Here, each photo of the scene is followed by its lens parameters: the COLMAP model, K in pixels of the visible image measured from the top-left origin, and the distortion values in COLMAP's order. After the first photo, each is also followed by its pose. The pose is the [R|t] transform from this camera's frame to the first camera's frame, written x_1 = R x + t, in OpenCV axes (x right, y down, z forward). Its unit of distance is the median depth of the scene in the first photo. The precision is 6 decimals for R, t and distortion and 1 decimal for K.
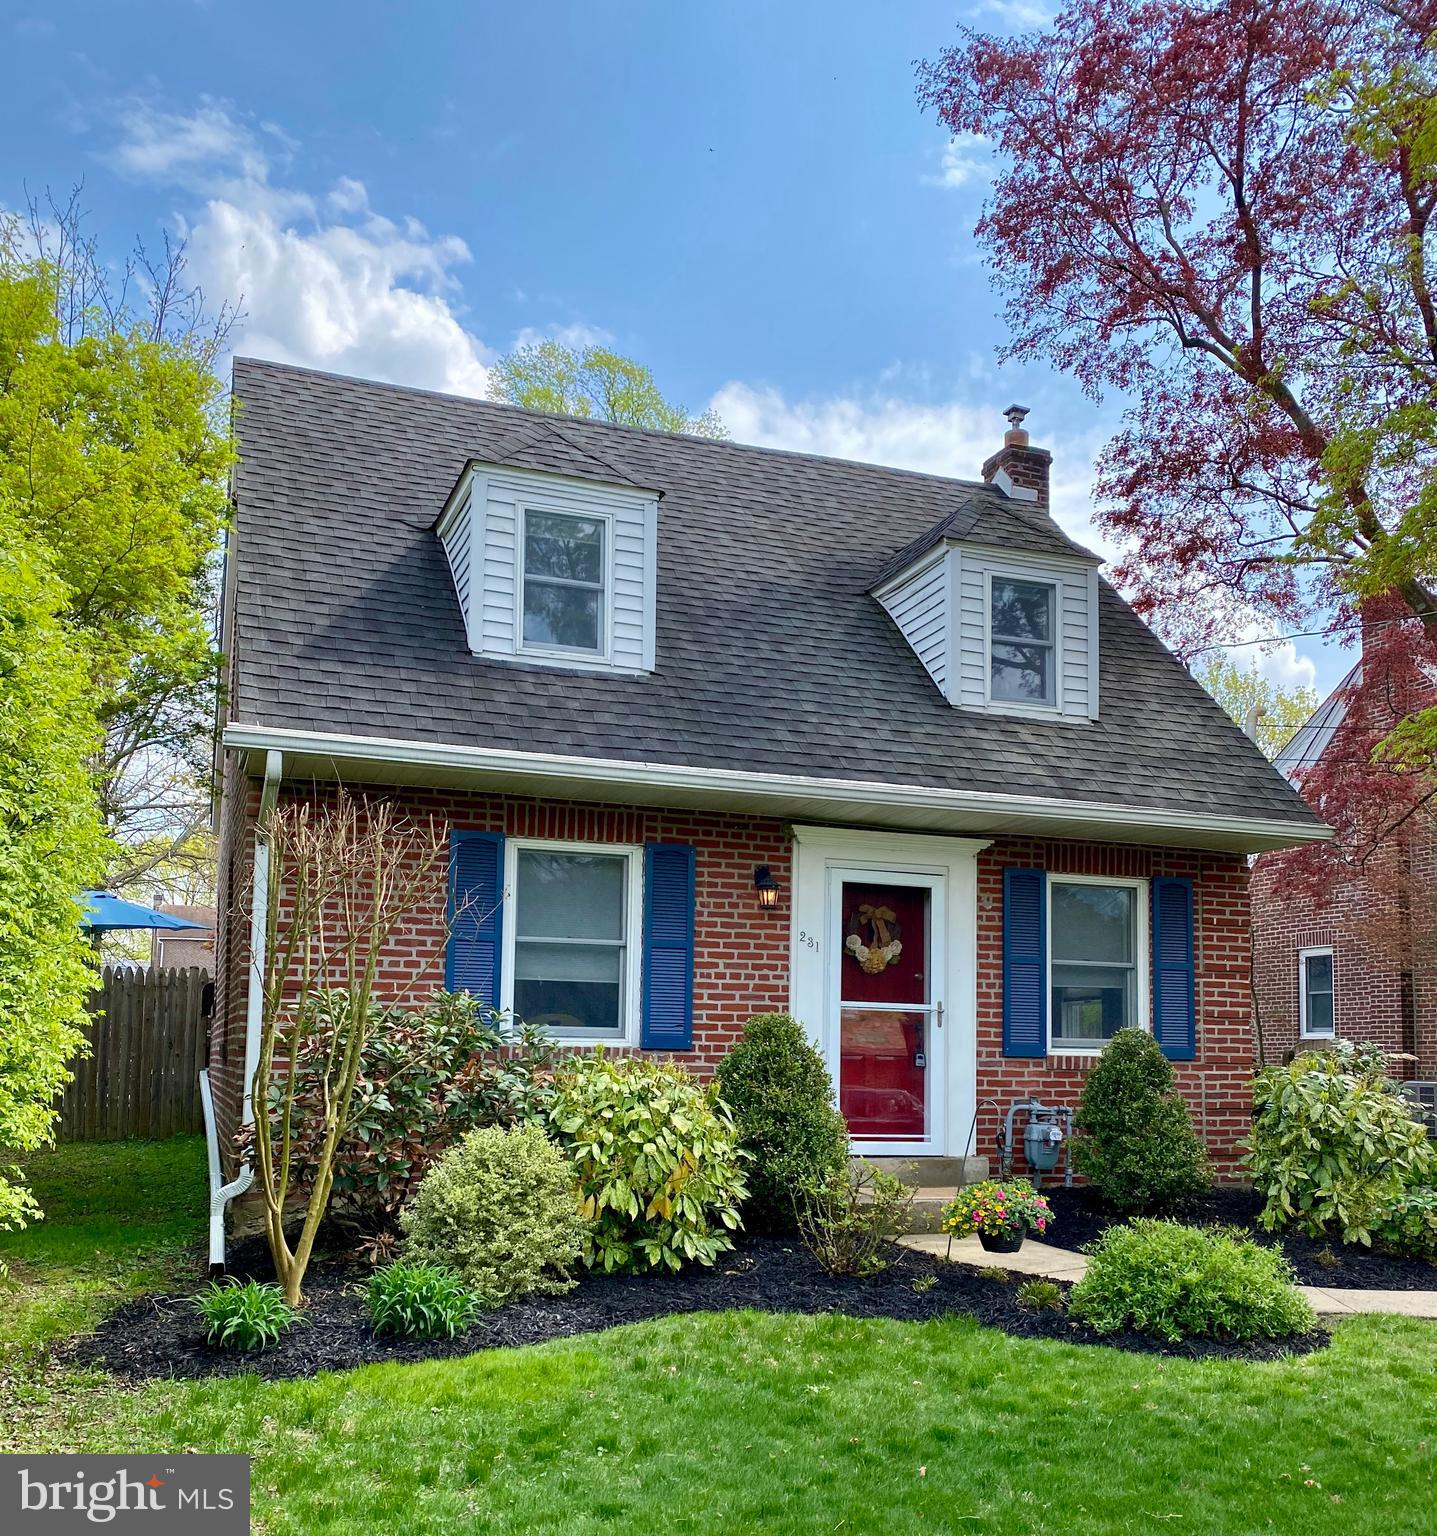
lens RADIAL K [[1465.8, 0, 722.1], [0, 1465.8, 967.1], [0, 0, 1]] dist [0.155578, -0.351755]
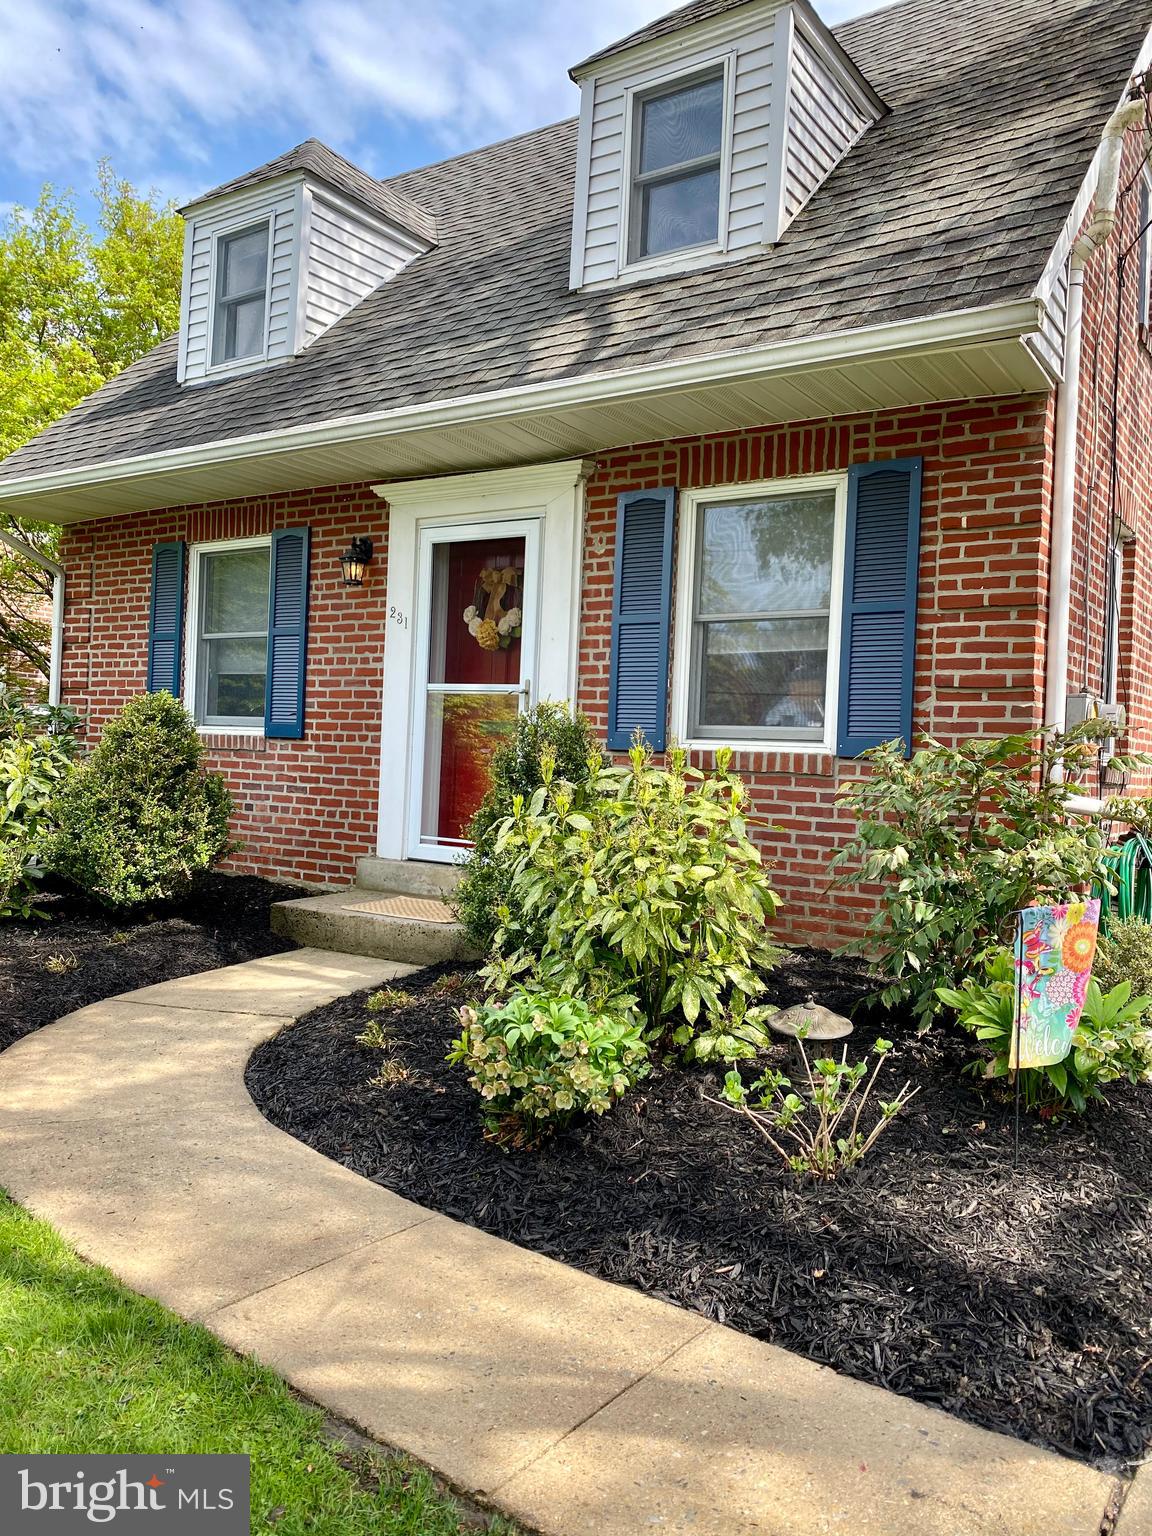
lens RADIAL K [[1163.7, 0, 576.0], [0, 1163.7, 768.0], [0, 0, 1]] dist [0.087593, -0.001827]
pose [[0.578911, 0.023750, -0.815045, 0.702266], [0.036883, 0.997790, 0.055272, 0.038495], [0.814556, -0.062059, 0.576756, 0.679589]]
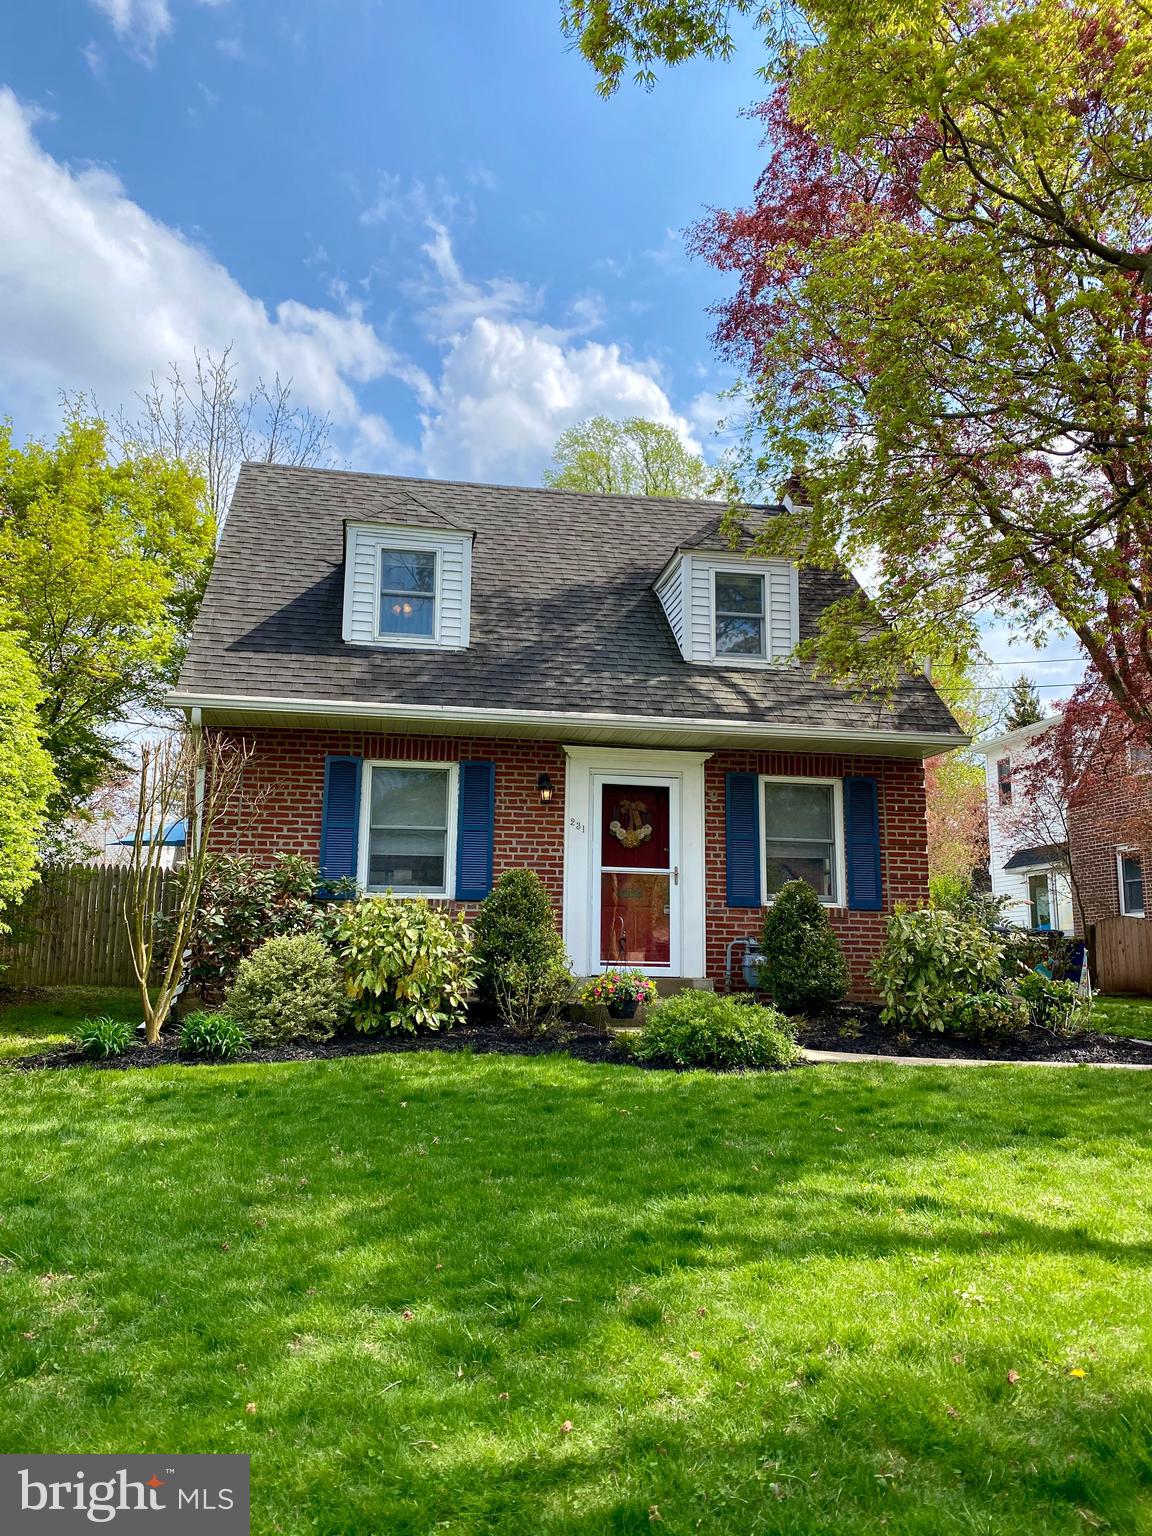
lens RADIAL K [[1183.6, 0, 576.0], [0, 1183.6, 768.0], [0, 0, 1]] dist [0.144801, -0.001188]
pose [[0.984524, -0.033412, -0.172036, 0.262016], [0.015107, 0.994184, -0.106633, 0.051040], [0.174599, 0.102383, 0.979302, -0.148454]]
